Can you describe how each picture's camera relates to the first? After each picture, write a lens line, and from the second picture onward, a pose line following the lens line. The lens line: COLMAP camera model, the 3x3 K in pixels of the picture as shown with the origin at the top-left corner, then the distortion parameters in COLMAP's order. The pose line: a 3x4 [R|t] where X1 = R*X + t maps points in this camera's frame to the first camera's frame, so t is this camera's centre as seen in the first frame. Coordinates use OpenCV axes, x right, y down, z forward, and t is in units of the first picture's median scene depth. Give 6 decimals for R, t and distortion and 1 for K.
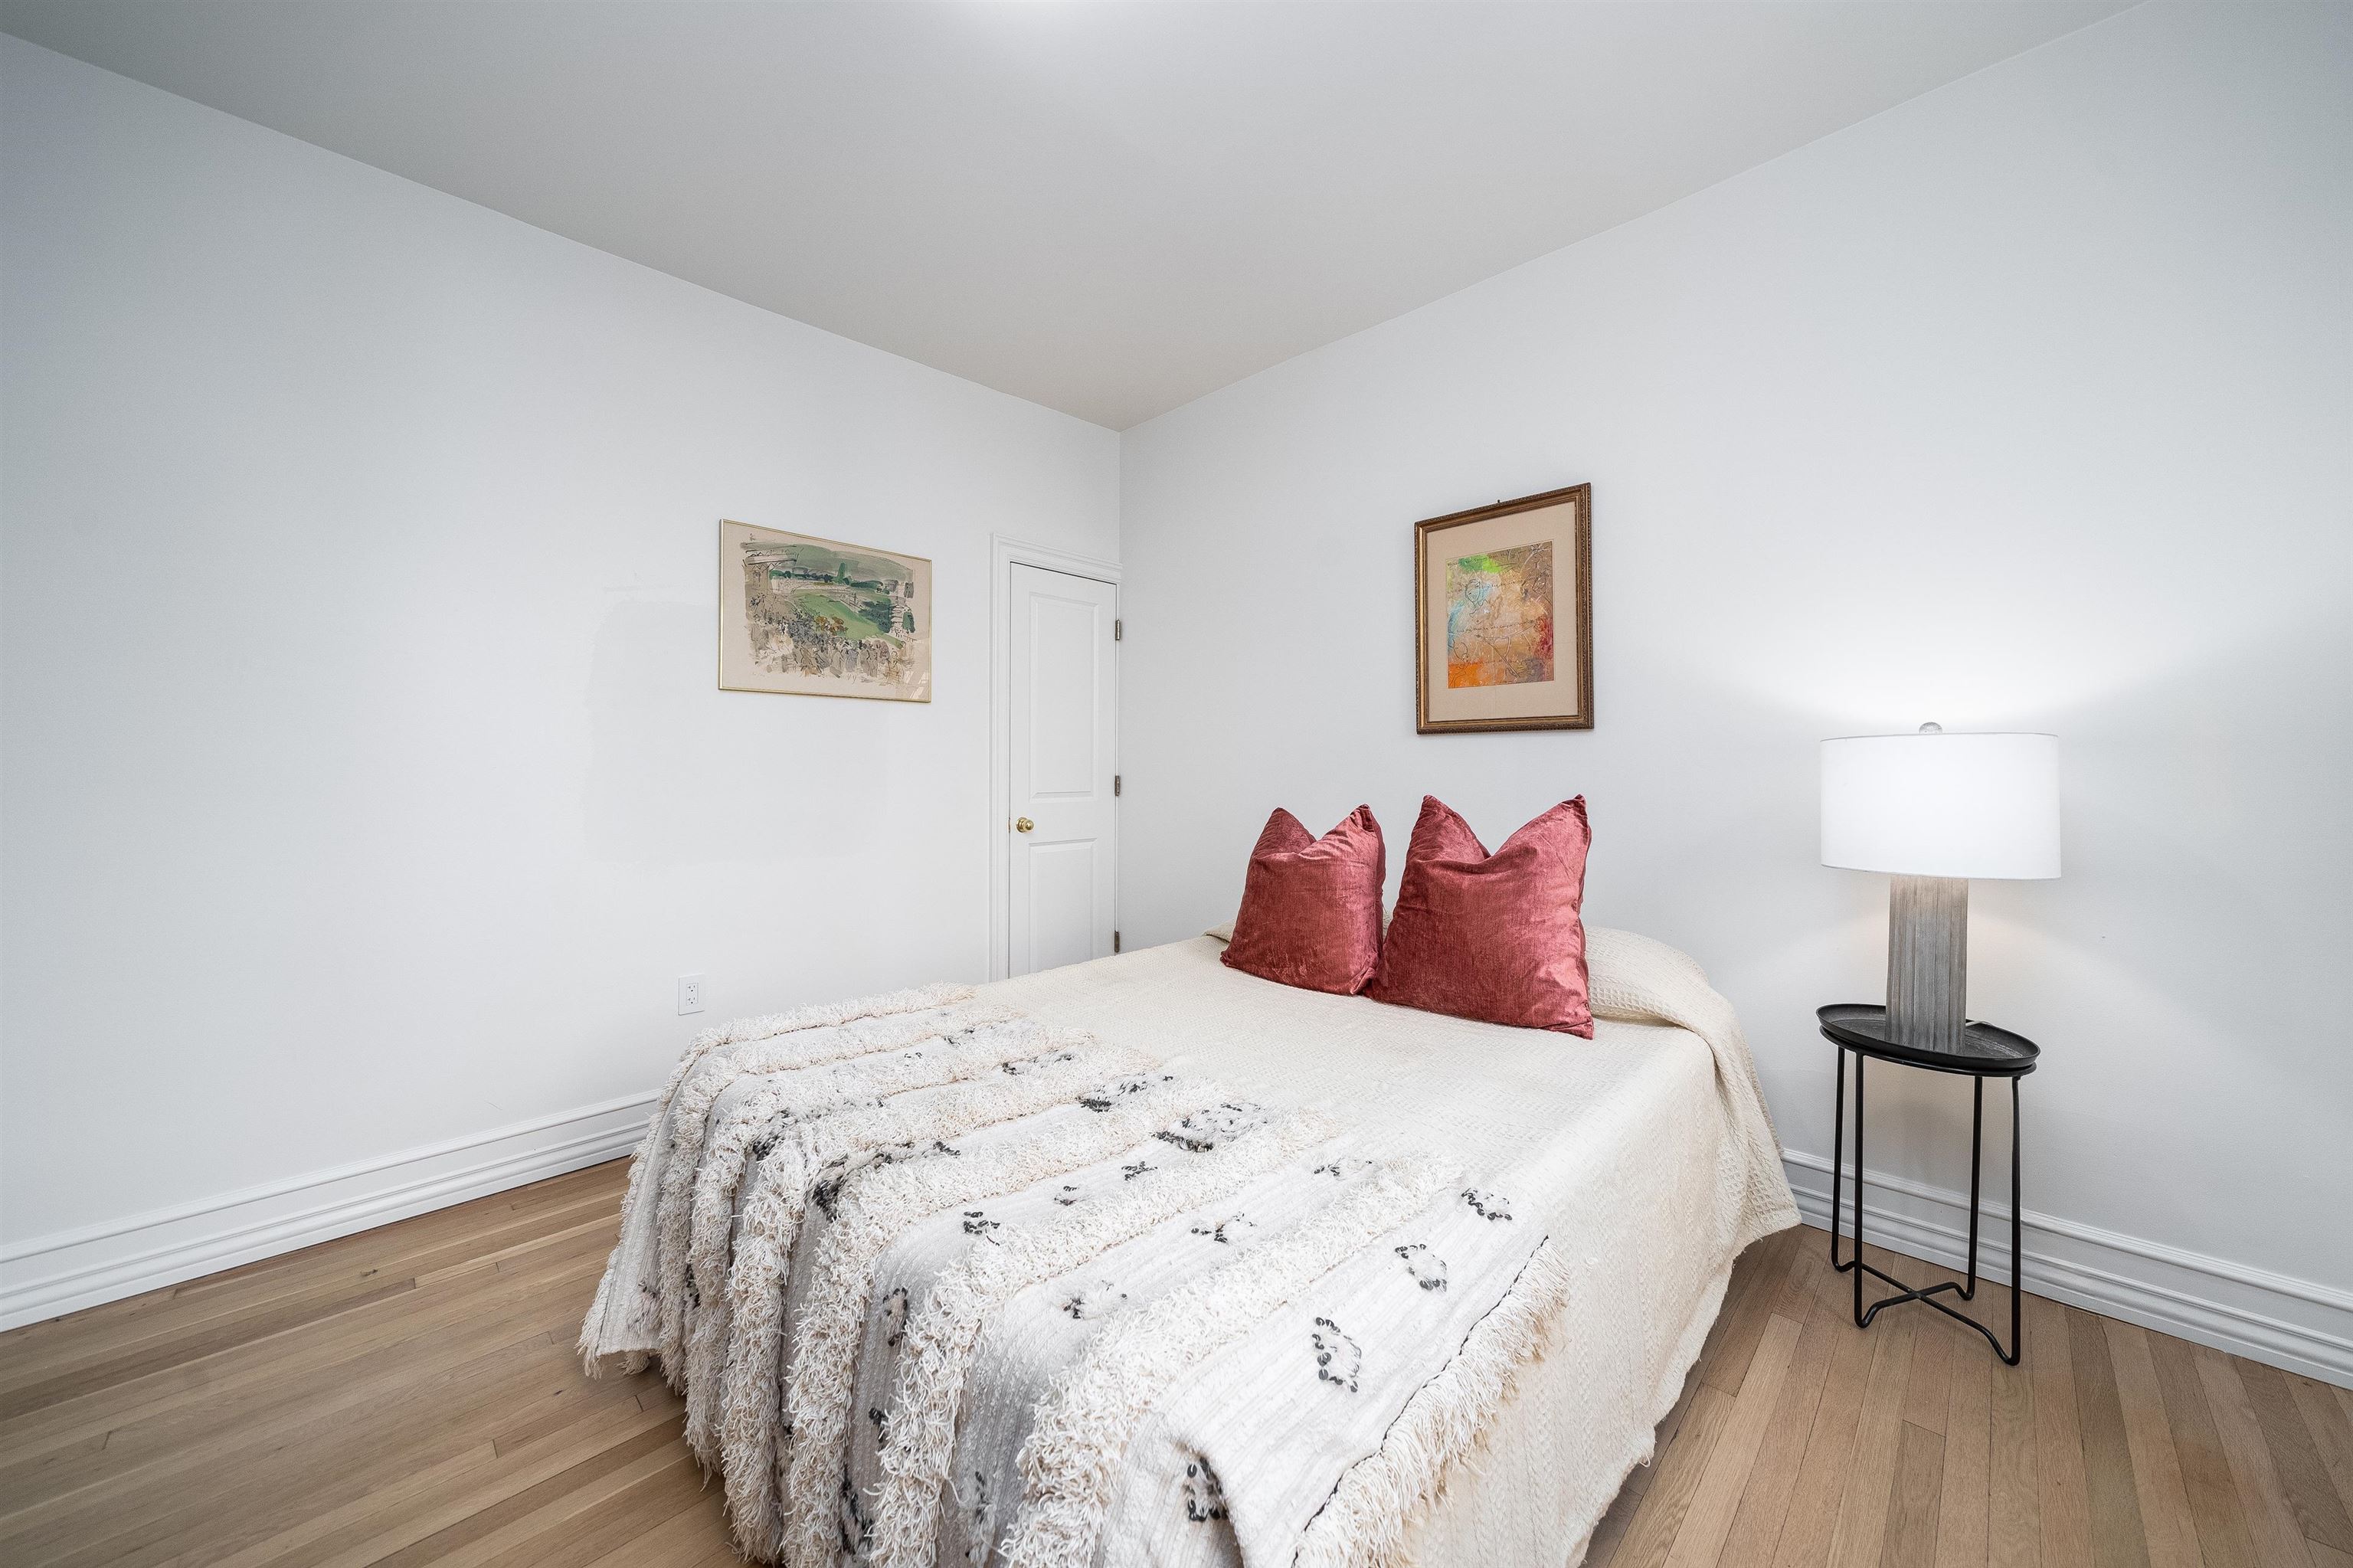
lens RADIAL K [[845.9, 0, 1176.5], [0, 845.9, 784.0], [0, 0, 1]] dist [-0.001070, -0.000020]
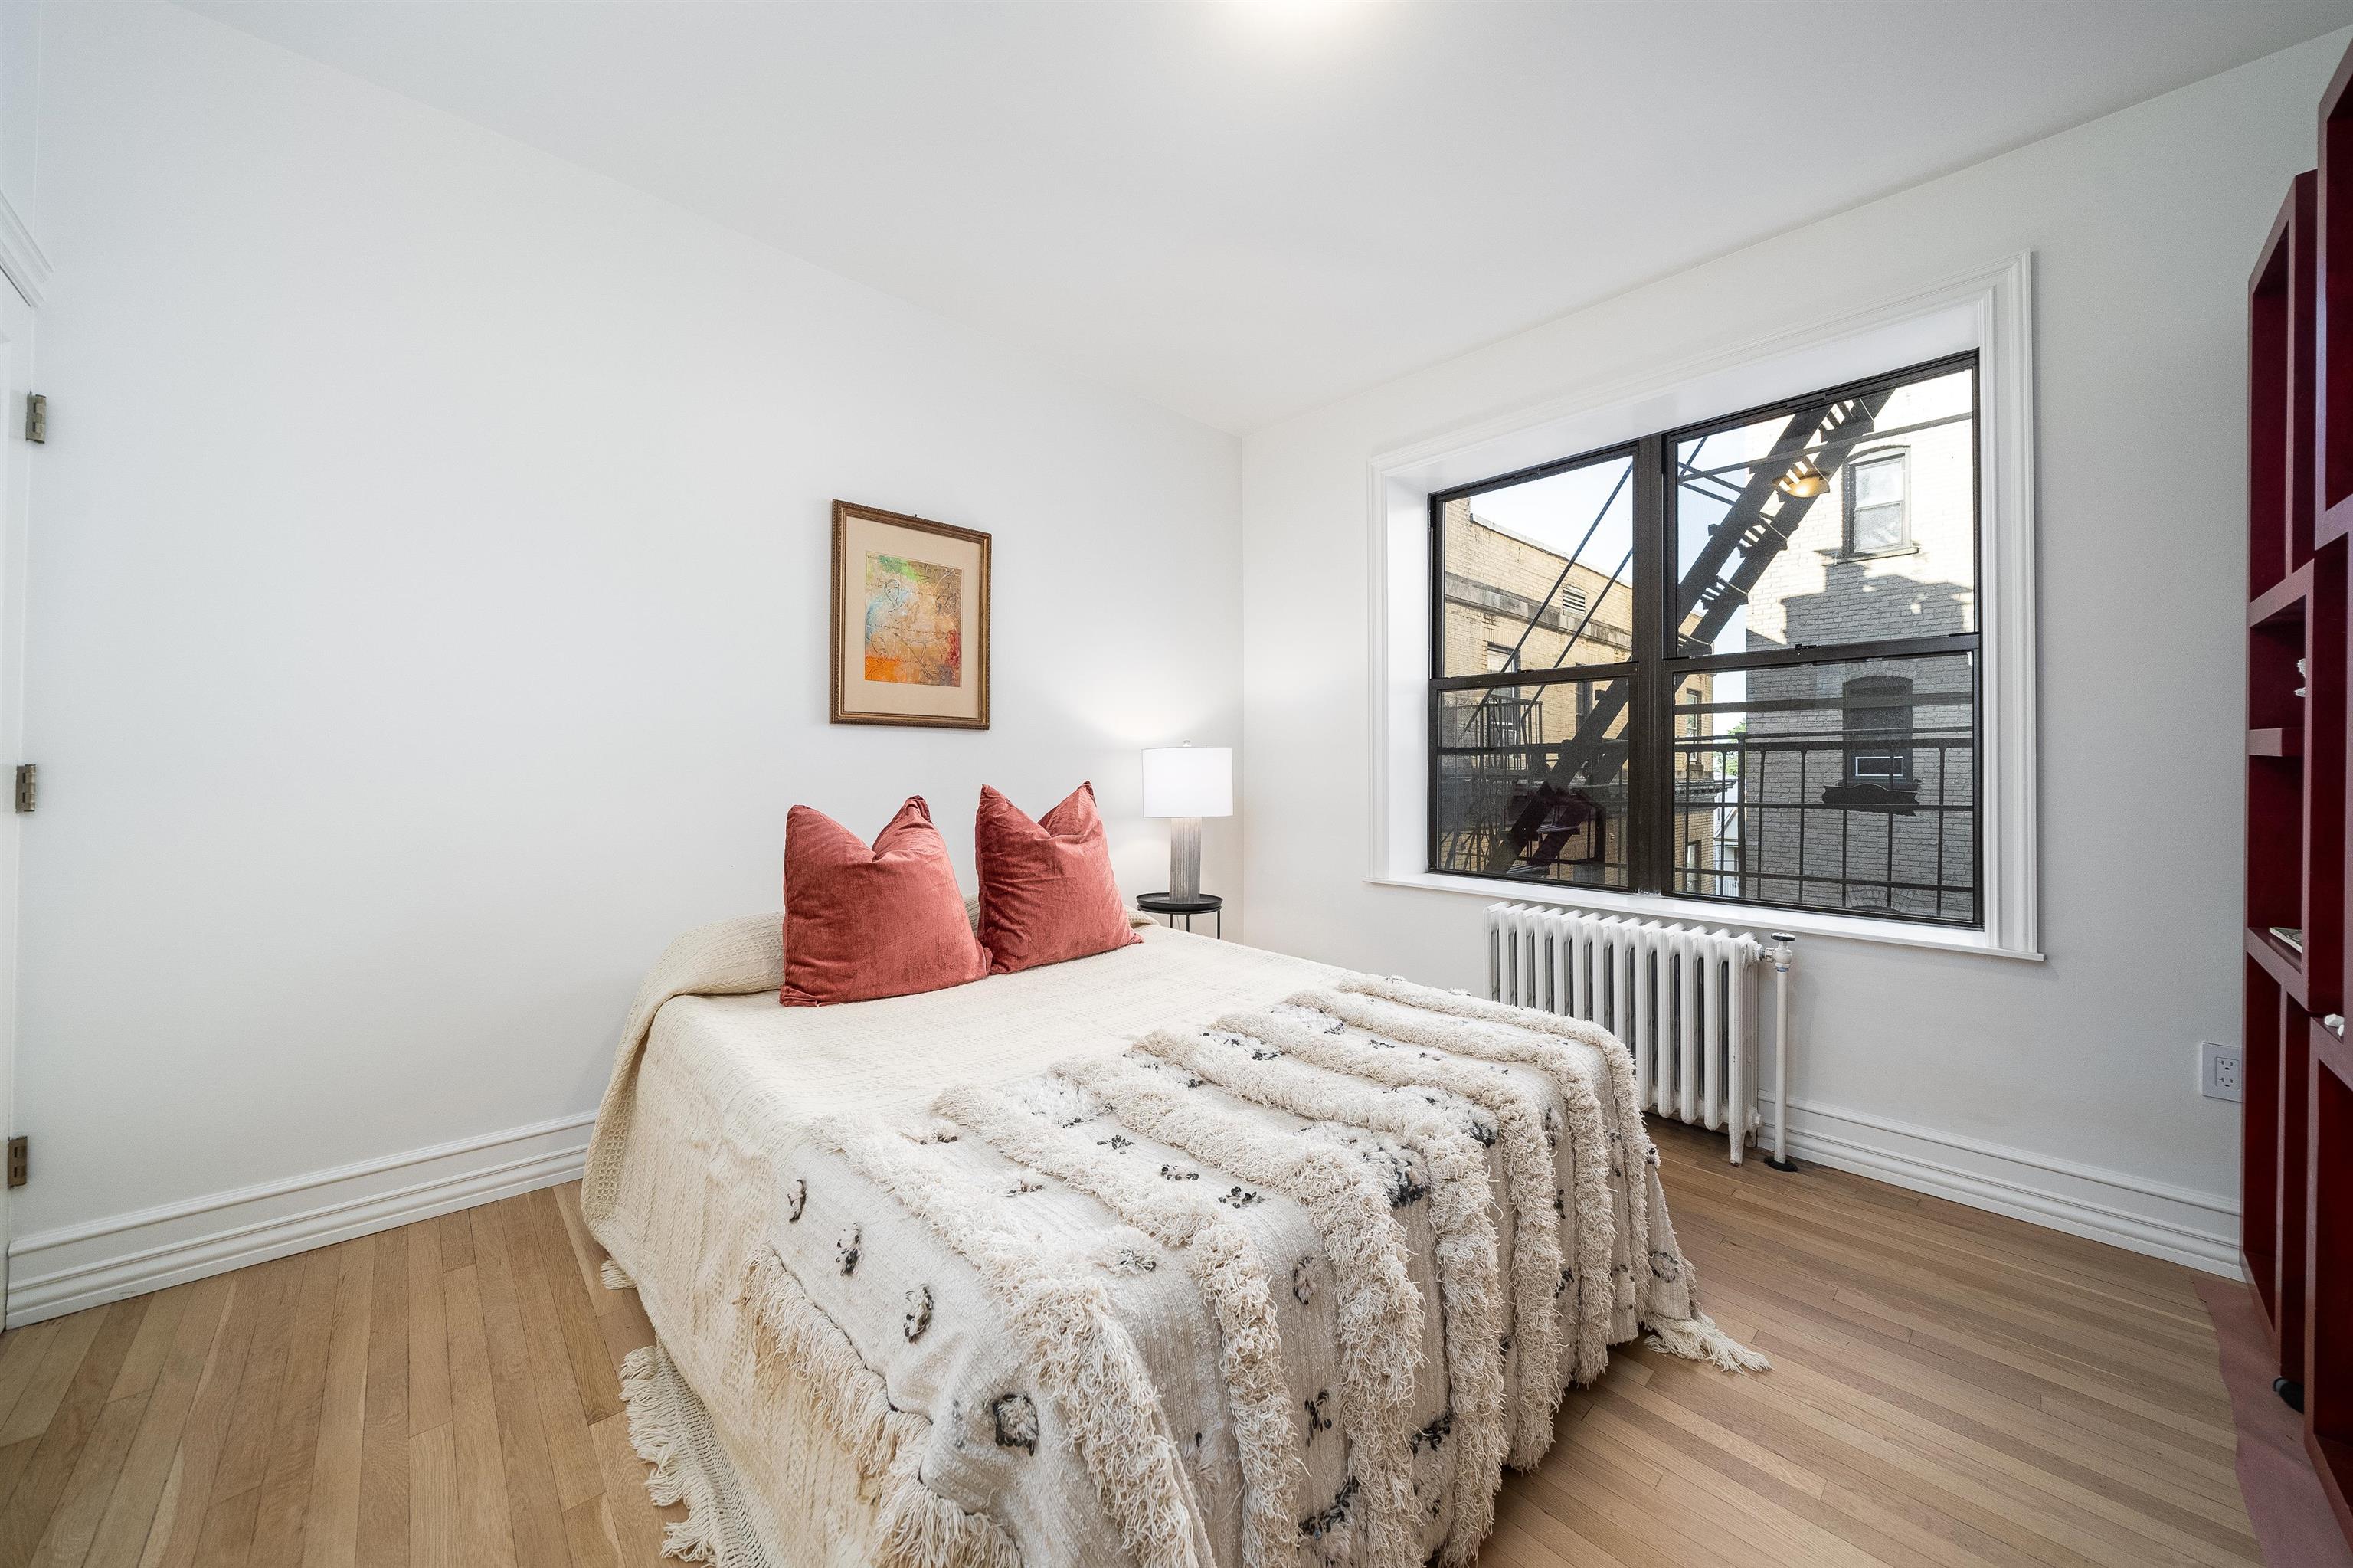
lens RADIAL K [[845.9, 0, 1176.5], [0, 845.9, 784.0], [0, 0, 1]] dist [-0.001070, -0.000020]
pose [[0.053074, -0.011153, 0.998528, -0.698854], [0.012436, 0.999867, 0.010507, 0.003925], [-0.998513, 0.011860, 0.053205, 0.617775]]
